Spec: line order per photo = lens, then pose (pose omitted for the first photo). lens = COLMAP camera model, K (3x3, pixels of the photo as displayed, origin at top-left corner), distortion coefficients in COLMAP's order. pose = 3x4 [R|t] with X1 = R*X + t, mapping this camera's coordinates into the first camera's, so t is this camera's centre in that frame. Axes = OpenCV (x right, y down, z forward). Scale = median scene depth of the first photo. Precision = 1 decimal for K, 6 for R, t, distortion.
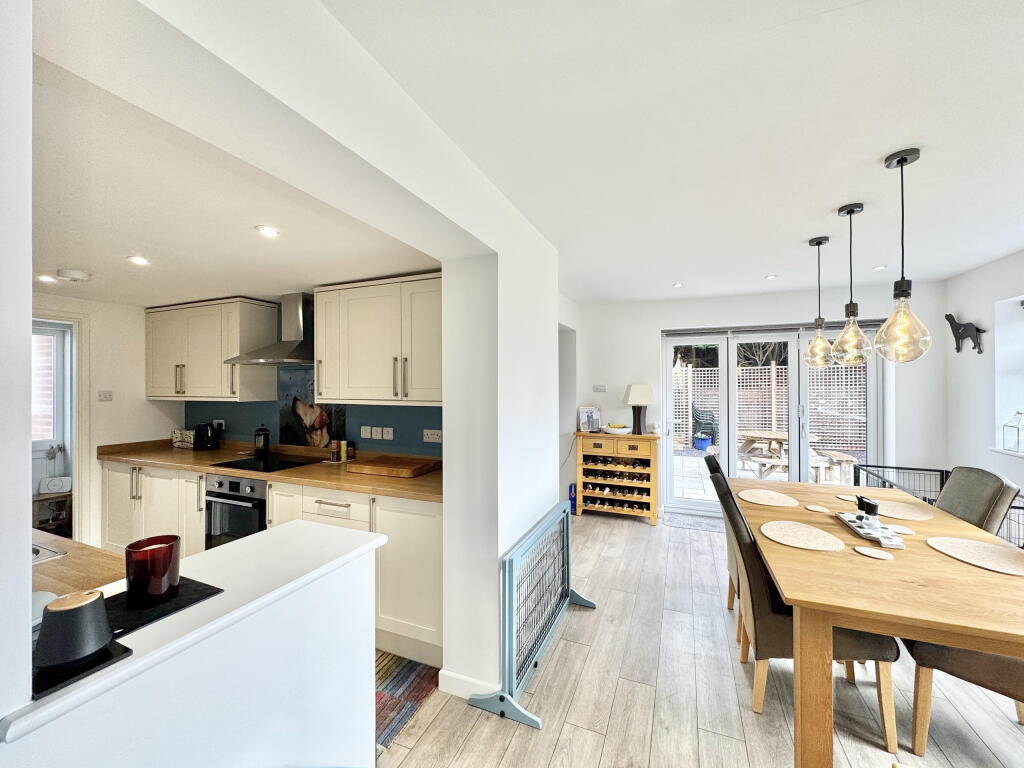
lens RADIAL K [[418.7, 0, 507.5], [0, 418.7, 382.7], [0, 0, 1]] dist [-0.000203, 0.000013]
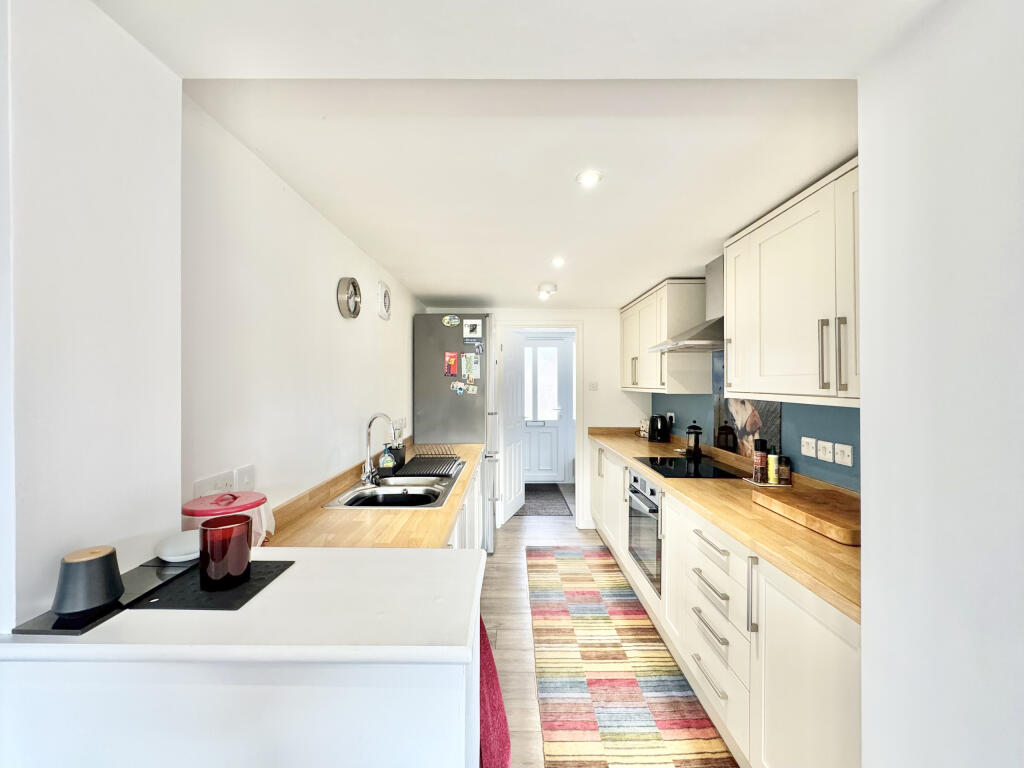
lens RADIAL K [[418.7, 0, 511.9], [0, 418.7, 381.7], [0, 0, 1]] dist [-0.000203, 0.000013]
pose [[0.388019, 0.000790, -0.921651, 0.072106], [-0.000770, 1.000000, 0.000534, 0.019253], [0.921651, 0.000502, 0.388020, 0.336101]]
